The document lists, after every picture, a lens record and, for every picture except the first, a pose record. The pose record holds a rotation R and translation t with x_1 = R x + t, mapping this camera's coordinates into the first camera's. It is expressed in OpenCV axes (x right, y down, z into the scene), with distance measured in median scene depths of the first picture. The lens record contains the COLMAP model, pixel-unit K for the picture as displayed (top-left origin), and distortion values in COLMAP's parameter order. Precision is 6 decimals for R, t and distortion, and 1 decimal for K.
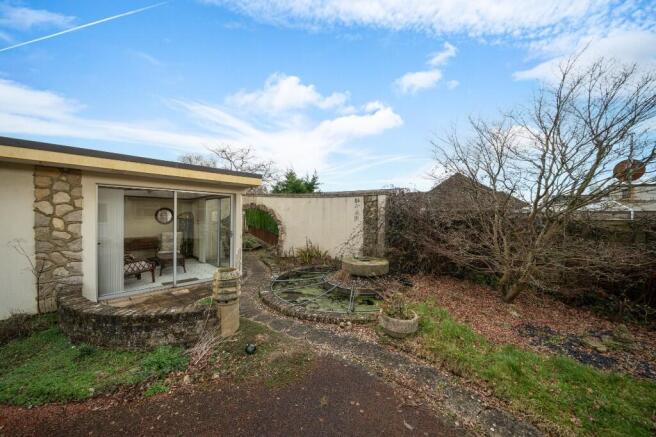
lens RADIAL K [[228.5, 0, 325.8], [0, 228.5, 218.0], [0, 0, 1]] dist [-0.000571, -0.000019]
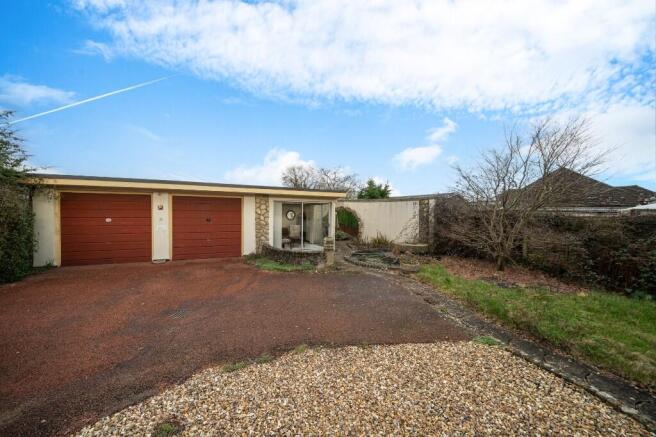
lens RADIAL K [[228.5, 0, 325.8], [0, 228.5, 218.0], [0, 0, 1]] dist [-0.000571, -0.000019]
pose [[0.925219, -0.000553, -0.379432, 0.170438], [-0.001308, 0.999988, -0.004646, 0.018117], [0.379430, 0.004795, 0.925208, -0.473960]]
